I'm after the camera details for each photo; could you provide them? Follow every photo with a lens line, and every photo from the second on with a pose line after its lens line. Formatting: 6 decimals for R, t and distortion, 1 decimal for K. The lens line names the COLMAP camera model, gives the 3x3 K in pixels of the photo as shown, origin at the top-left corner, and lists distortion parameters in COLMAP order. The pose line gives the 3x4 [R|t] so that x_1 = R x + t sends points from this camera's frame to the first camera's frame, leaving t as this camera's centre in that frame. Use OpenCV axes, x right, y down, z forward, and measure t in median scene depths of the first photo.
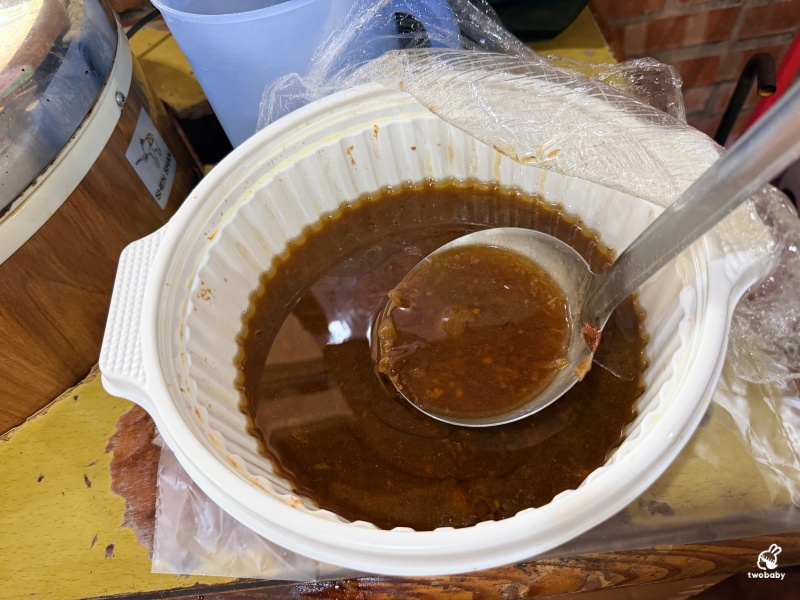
lens RADIAL K [[561.3, 0, 400.6], [0, 561.3, 298.8], [0, 0, 1]] dist [-0.006137, -0.001568]
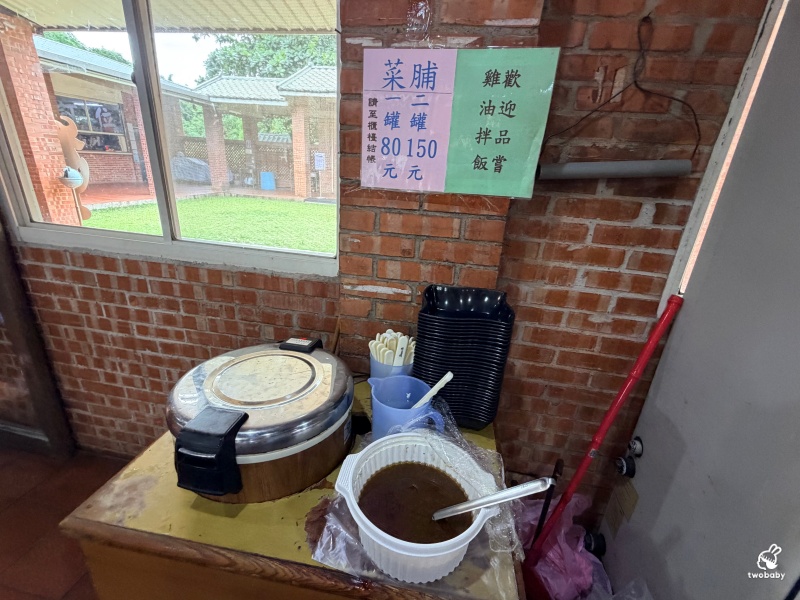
lens RADIAL K [[349.6, 0, 402.7], [0, 349.6, 297.5], [0, 0, 1]] dist [-0.000478, -0.000098]
pose [[0.948378, 0.278837, -0.151094, -0.048716], [-0.313980, 0.758406, -0.571172, 0.293044], [-0.044673, 0.589127, 0.806805, -1.381373]]
